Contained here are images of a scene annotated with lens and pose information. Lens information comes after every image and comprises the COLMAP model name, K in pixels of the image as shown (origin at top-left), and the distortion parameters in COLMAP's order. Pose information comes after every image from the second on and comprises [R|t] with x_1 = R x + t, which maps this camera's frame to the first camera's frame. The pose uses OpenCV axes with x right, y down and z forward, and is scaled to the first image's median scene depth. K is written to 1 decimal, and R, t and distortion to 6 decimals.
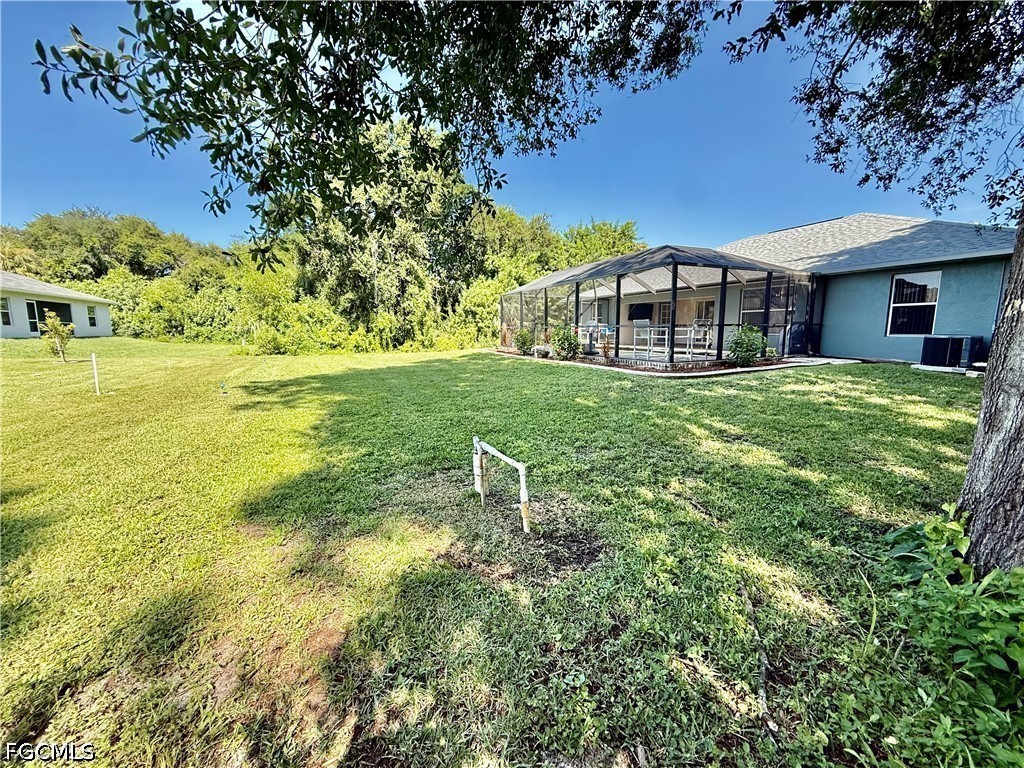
lens RADIAL K [[408.8, 0, 511.5], [0, 408.8, 384.2], [0, 0, 1]] dist [-0.000318, 0.000280]
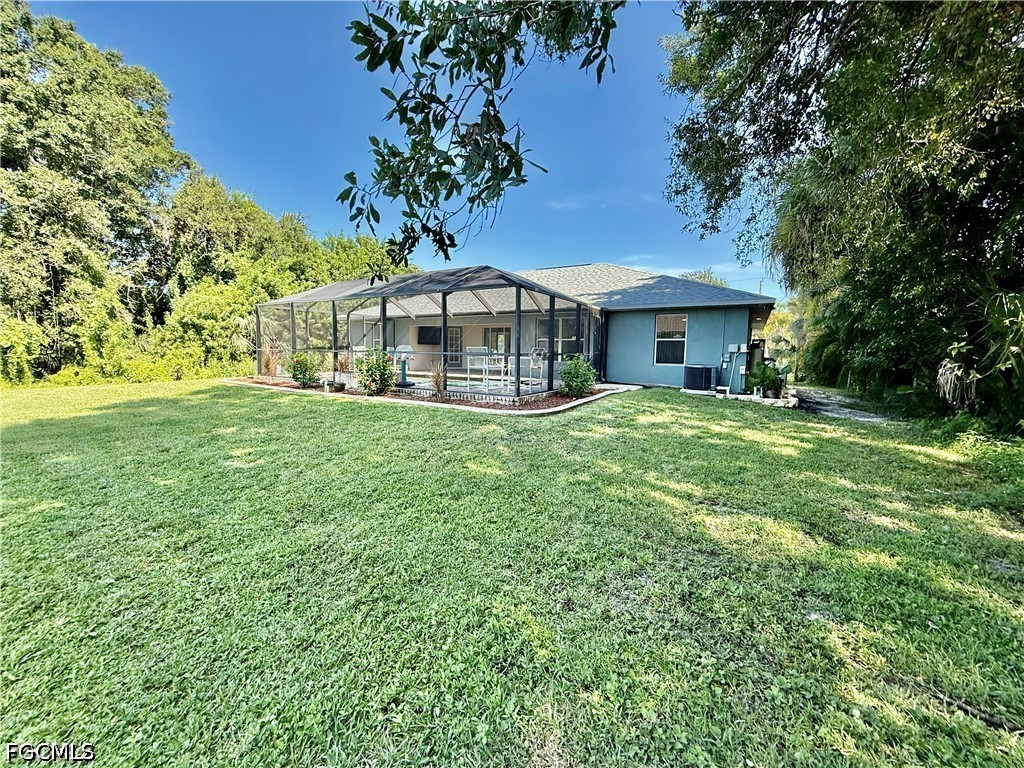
lens RADIAL K [[408.8, 0, 511.2], [0, 408.8, 382.7], [0, 0, 1]] dist [-0.000318, 0.000280]
pose [[0.828820, -0.025340, 0.558942, -0.054507], [0.056320, 0.997679, -0.038282, -0.023901], [-0.556674, 0.063208, 0.828323, 0.135819]]
